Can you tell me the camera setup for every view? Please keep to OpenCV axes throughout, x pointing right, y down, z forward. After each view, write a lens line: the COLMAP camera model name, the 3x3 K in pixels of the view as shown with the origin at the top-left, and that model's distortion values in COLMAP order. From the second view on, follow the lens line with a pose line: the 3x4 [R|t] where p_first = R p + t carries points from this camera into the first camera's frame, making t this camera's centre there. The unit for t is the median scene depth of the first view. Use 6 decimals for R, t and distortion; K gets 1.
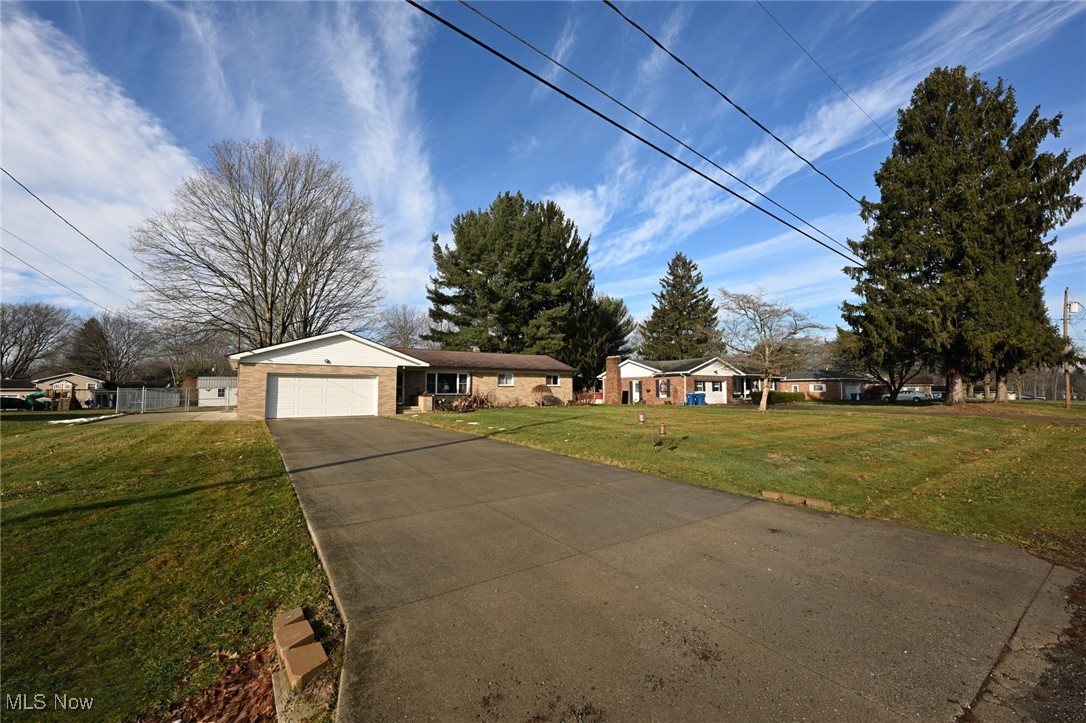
lens RADIAL K [[420.7, 0, 545.1], [0, 420.7, 362.9], [0, 0, 1]] dist [-0.001467, 0.000015]
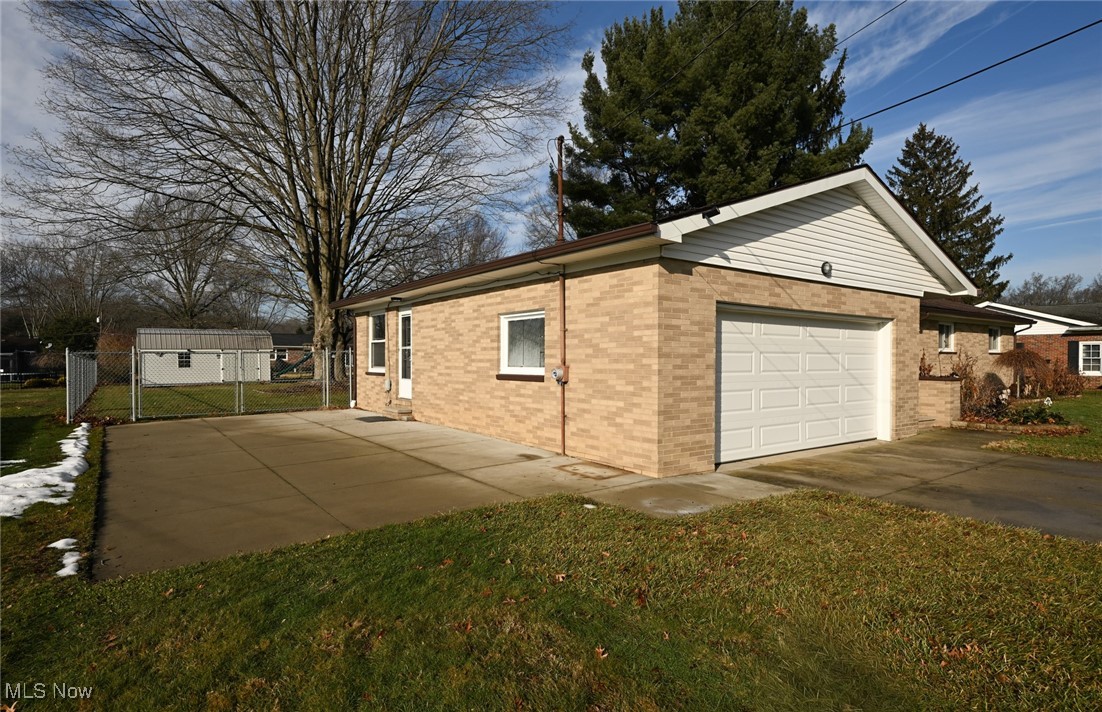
lens RADIAL K [[603.4, 0, 548.7], [0, 603.4, 359.7], [0, 0, 1]] dist [0.019830, 0.000234]
pose [[0.999875, 0.004702, -0.015116, -0.429126], [-0.003594, 0.997363, 0.072484, 0.018512], [0.015417, -0.072421, 0.997255, 0.339833]]
